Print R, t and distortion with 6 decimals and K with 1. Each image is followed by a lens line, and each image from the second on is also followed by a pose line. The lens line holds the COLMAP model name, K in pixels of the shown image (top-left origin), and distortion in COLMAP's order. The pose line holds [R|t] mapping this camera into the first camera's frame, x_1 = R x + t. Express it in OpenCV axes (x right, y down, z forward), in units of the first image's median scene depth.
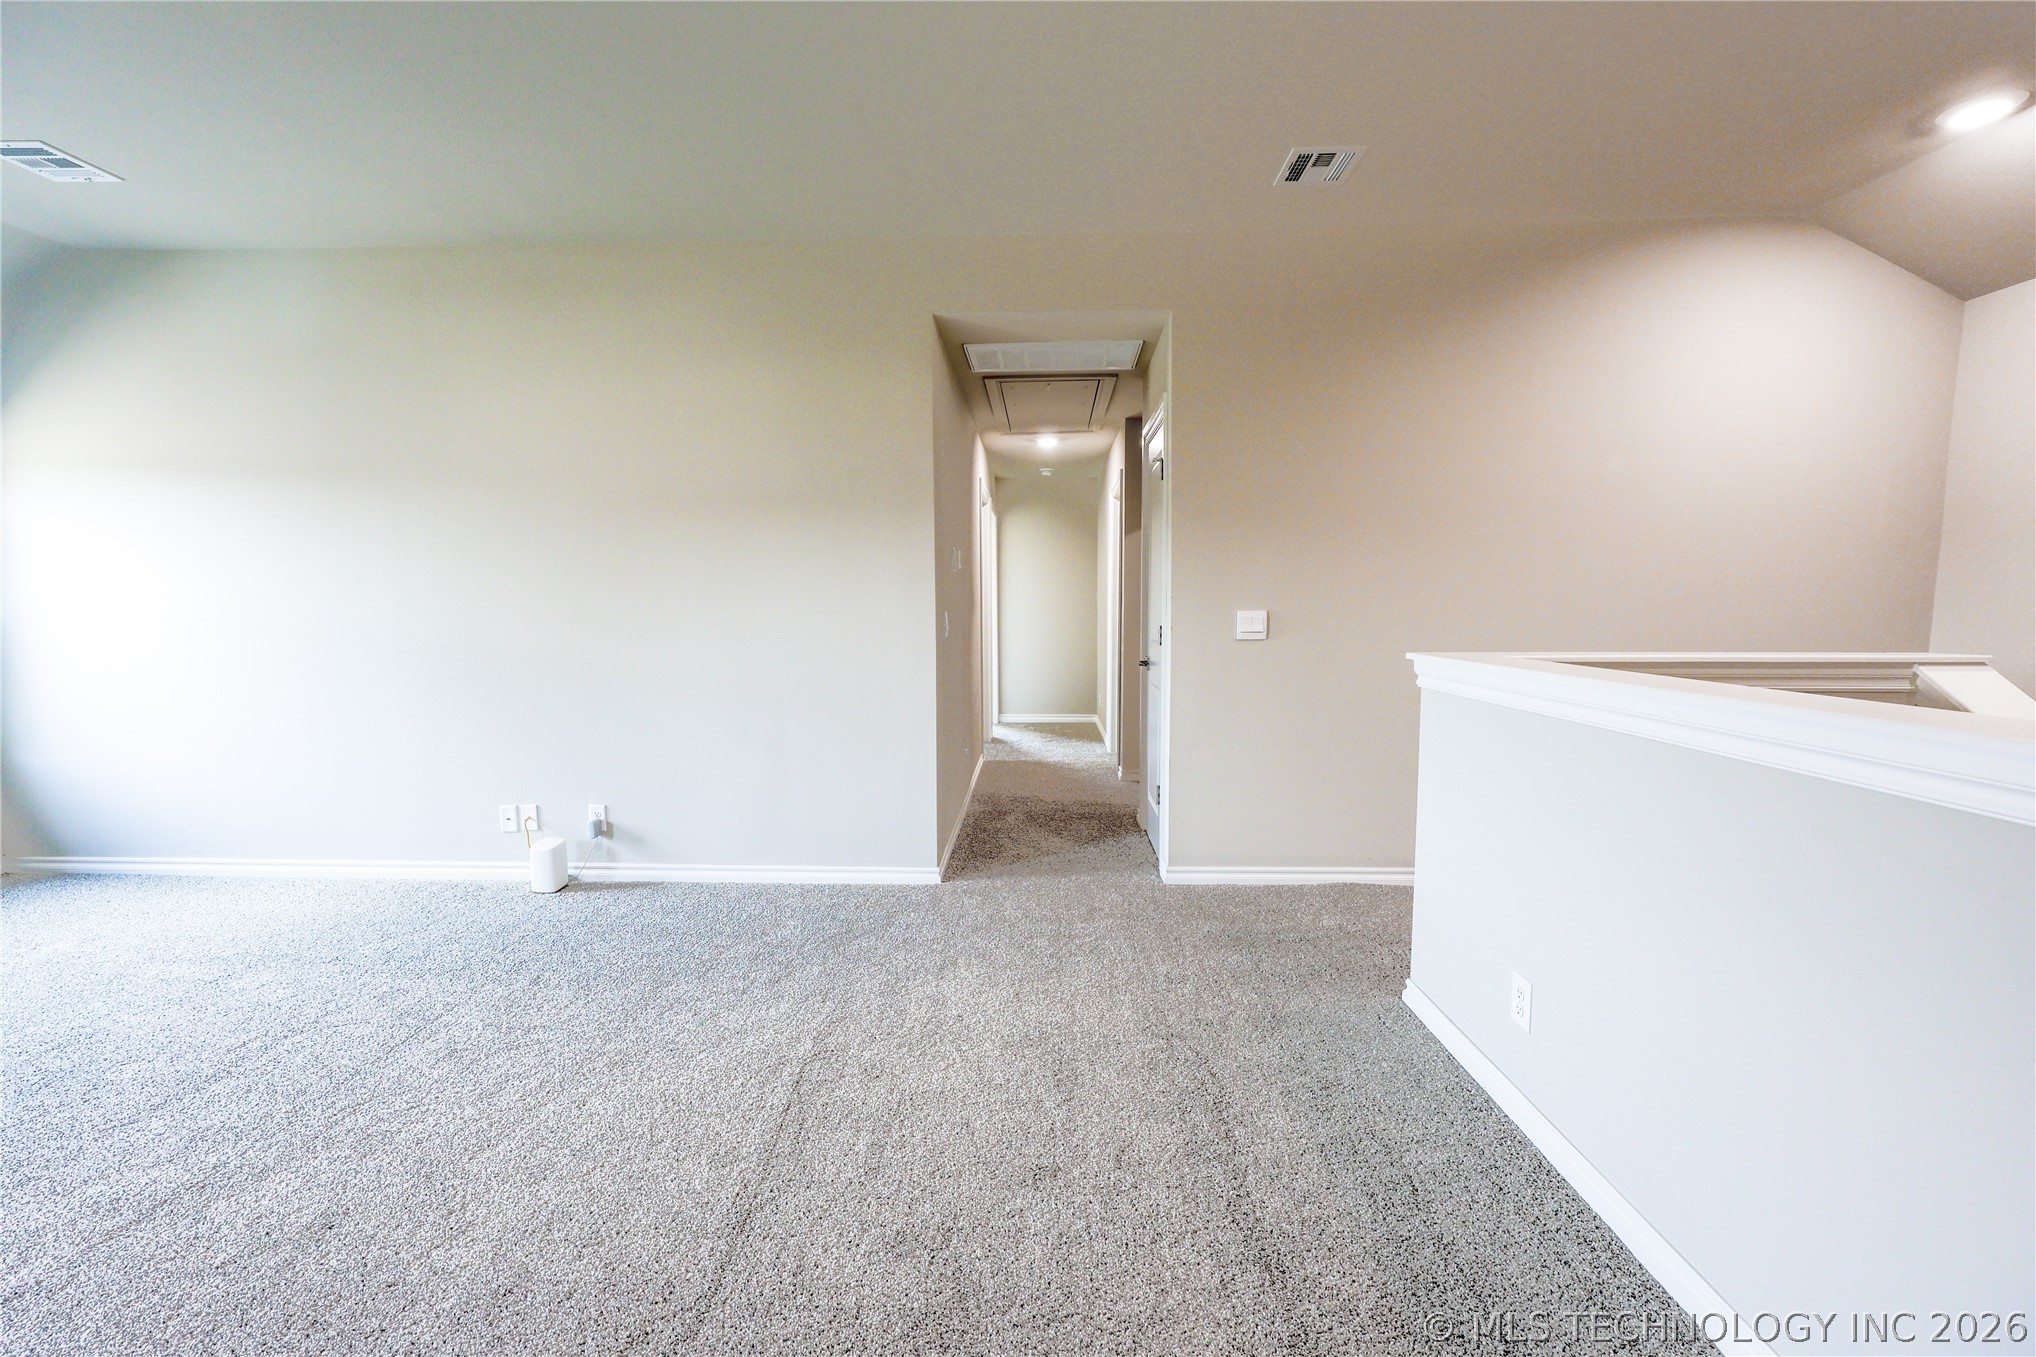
lens RADIAL K [[815.9, 0, 1007.8], [0, 815.9, 671.3], [0, 0, 1]] dist [-0.002900, 0.000095]
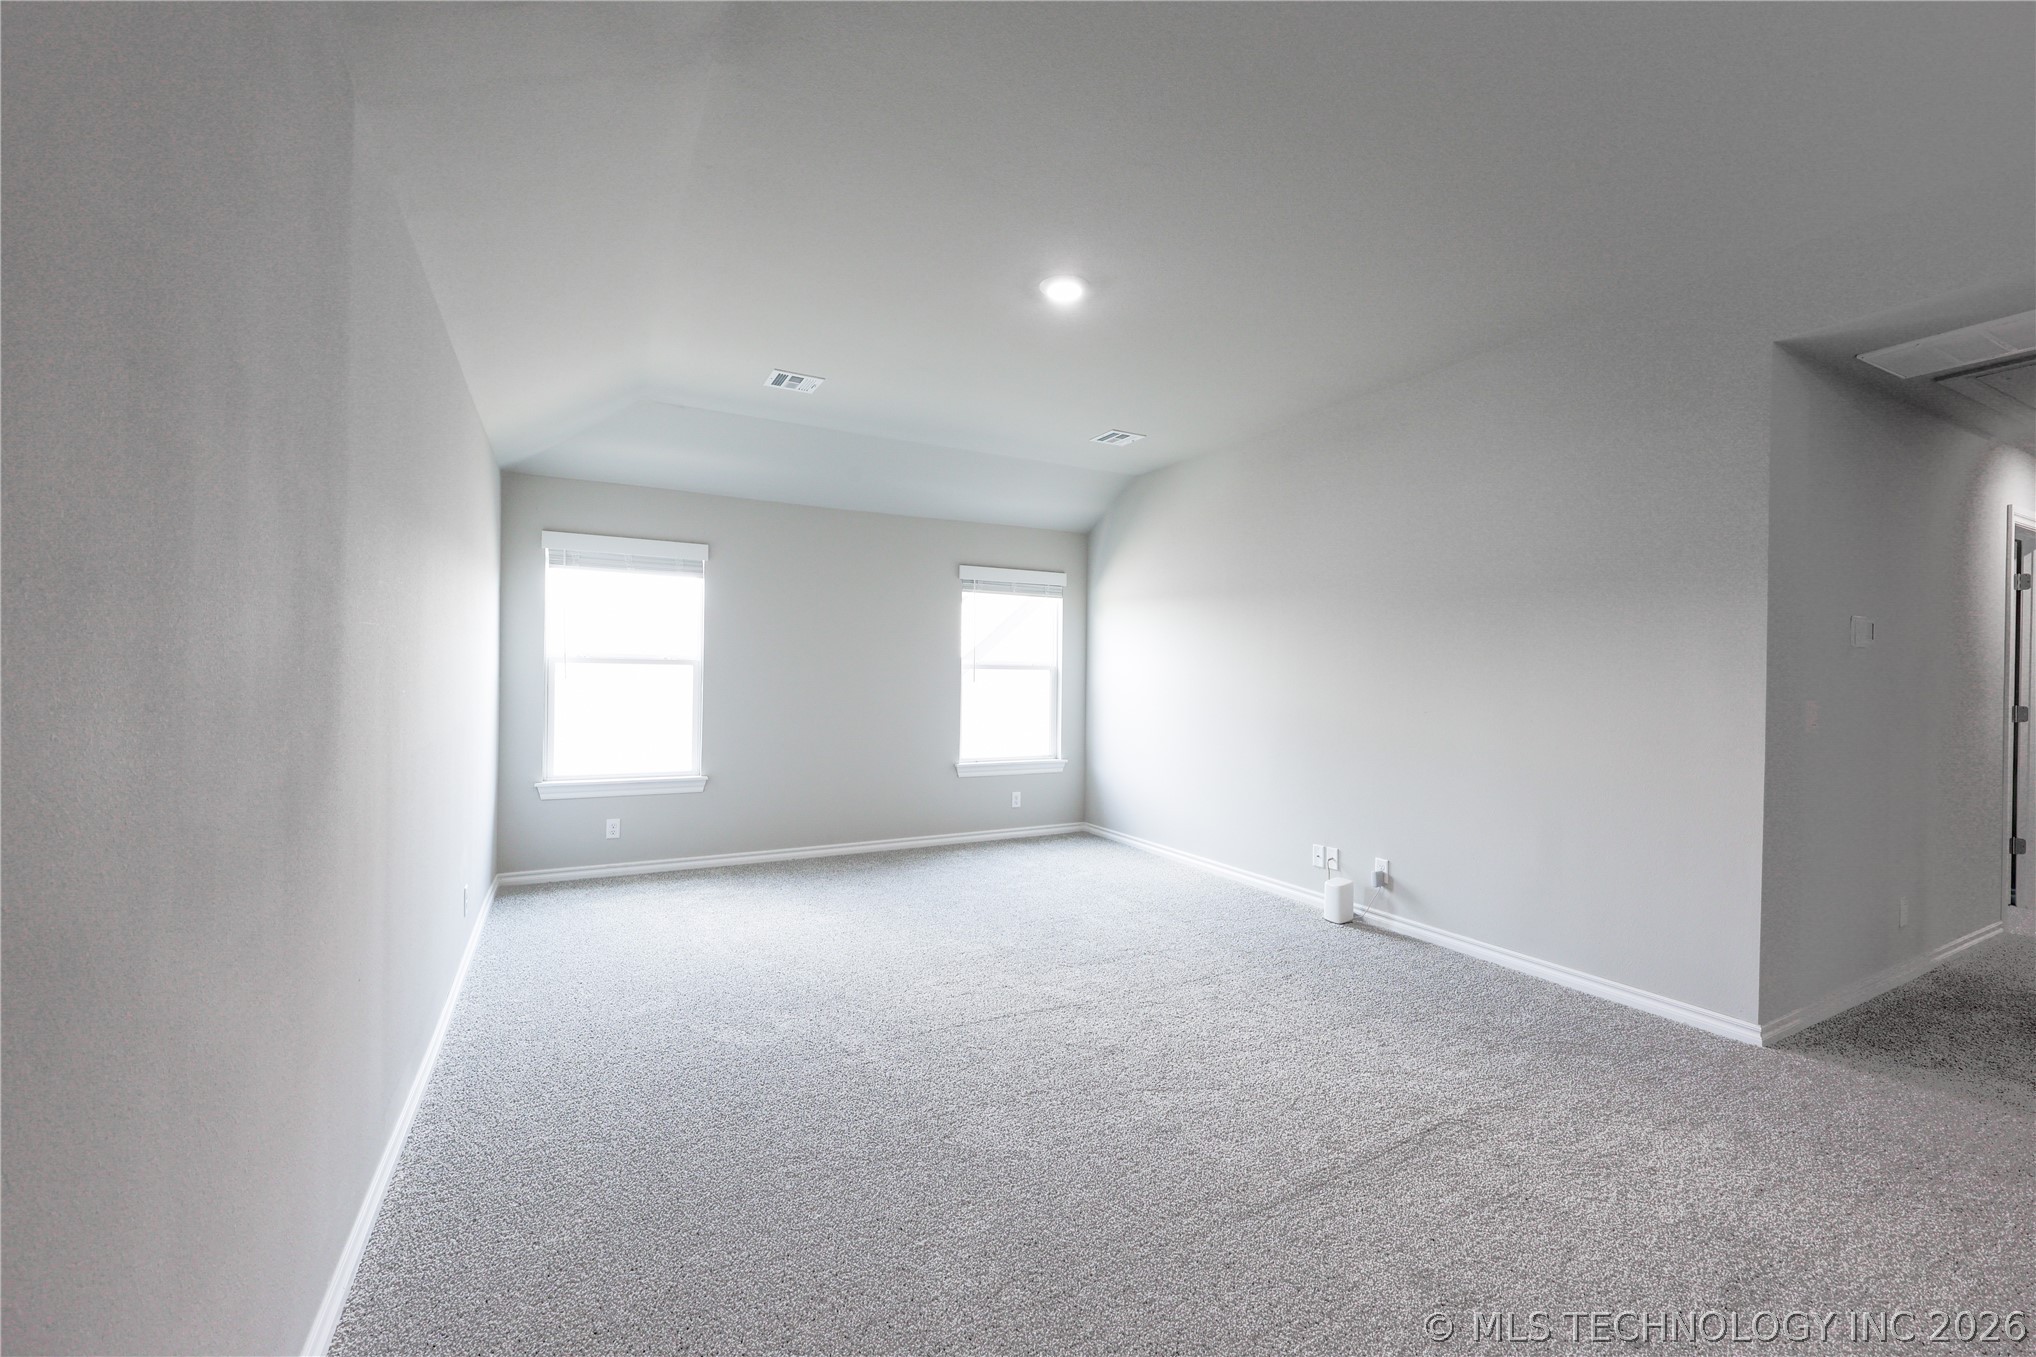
lens RADIAL K [[815.9, 0, 1031.2], [0, 815.9, 687.2], [0, 0, 1]] dist [-0.002900, 0.000095]
pose [[0.510413, 0.018560, -0.859729, 0.244545], [-0.081270, 0.996333, -0.026740, -0.008086], [0.856080, 0.083519, 0.510050, -0.035680]]
